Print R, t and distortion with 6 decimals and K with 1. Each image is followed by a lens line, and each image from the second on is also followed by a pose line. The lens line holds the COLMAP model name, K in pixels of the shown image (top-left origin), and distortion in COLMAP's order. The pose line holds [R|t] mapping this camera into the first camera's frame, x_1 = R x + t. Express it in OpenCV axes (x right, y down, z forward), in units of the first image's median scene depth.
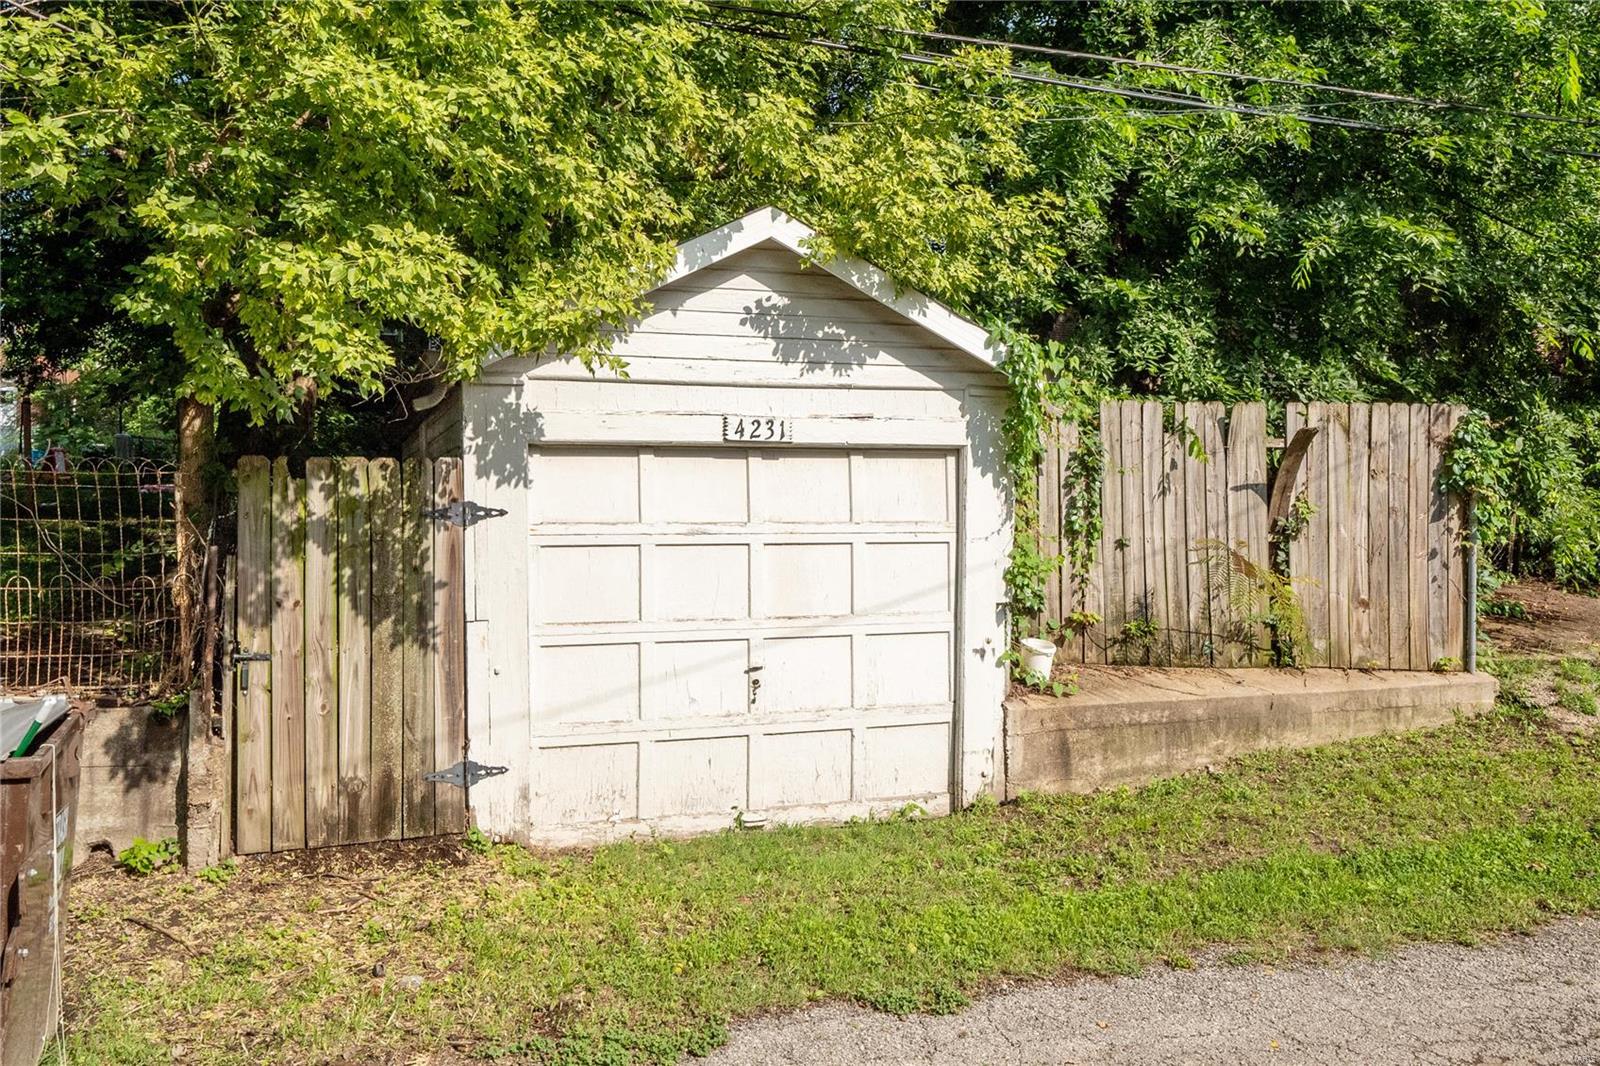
lens RADIAL K [[1303.1, 0, 800.0], [0, 1303.1, 510.1], [0, 0, 1]] dist [0.005885, 0.003957]
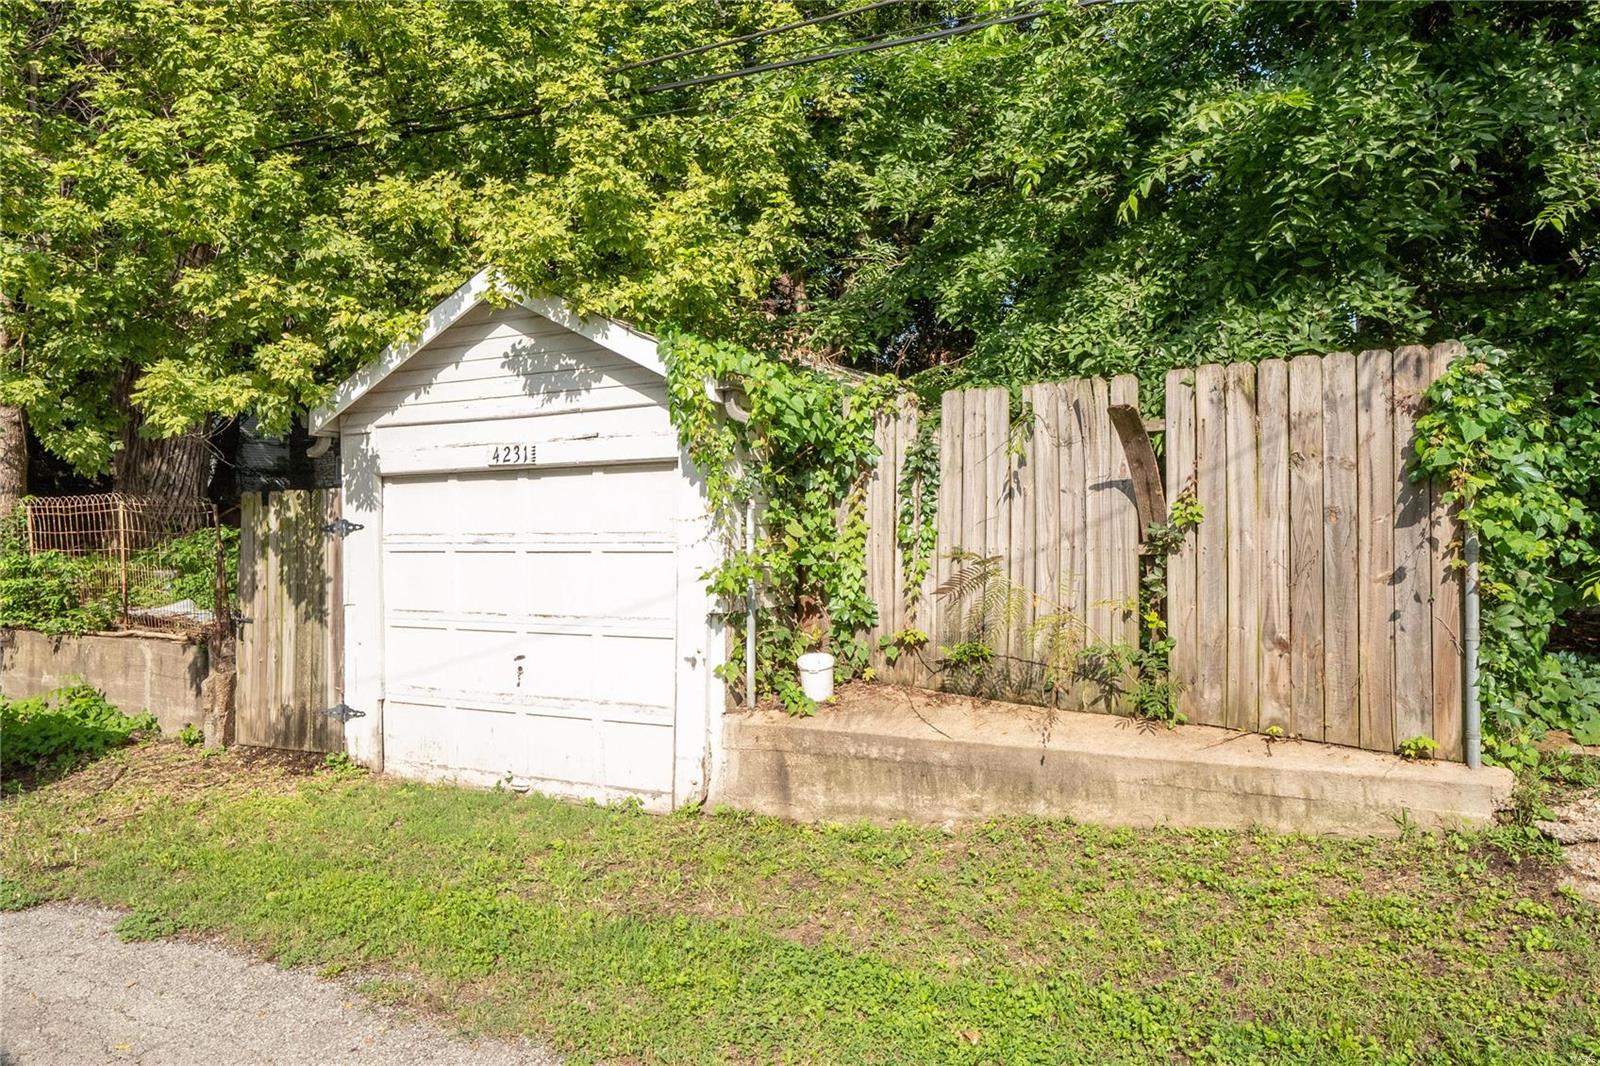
lens RADIAL K [[1090.9, 0, 800.0], [0, 1090.9, 533.0], [0, 0, 1]] dist [-0.000271, 0.001572]
pose [[0.681651, 0.000008, -0.731677, 0.845184], [0.015811, 0.999766, 0.014740, -0.001519], [0.731506, -0.021616, 0.681492, 0.504224]]
